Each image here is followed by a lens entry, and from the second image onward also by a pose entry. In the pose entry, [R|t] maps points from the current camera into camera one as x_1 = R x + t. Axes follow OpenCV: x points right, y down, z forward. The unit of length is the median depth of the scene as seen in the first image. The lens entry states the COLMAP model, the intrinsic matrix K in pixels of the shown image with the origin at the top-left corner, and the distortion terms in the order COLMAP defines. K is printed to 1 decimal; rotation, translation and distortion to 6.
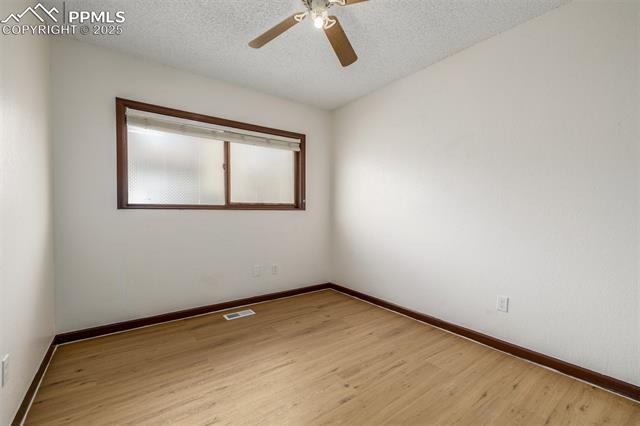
lens RADIAL K [[272.8, 0, 319.8], [0, 272.8, 212.6], [0, 0, 1]] dist [-0.000043, 0.000028]
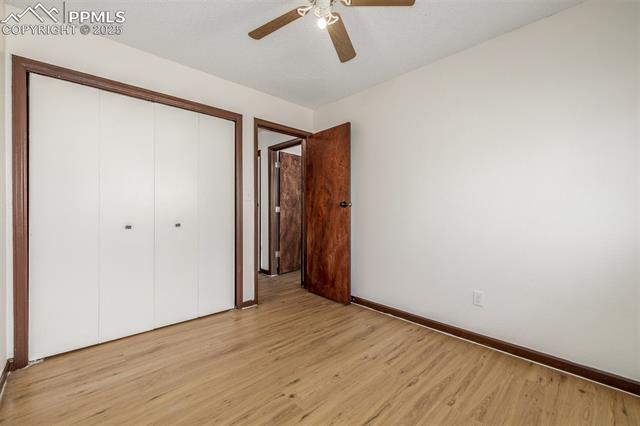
lens RADIAL K [[272.8, 0, 320.0], [0, 272.8, 212.2], [0, 0, 1]] dist [-0.000043, 0.000028]
pose [[-0.991359, -0.006123, -0.131036, 0.128346], [-0.007539, 0.999918, 0.010308, -0.029190], [0.130962, 0.011207, -0.991324, 1.939447]]
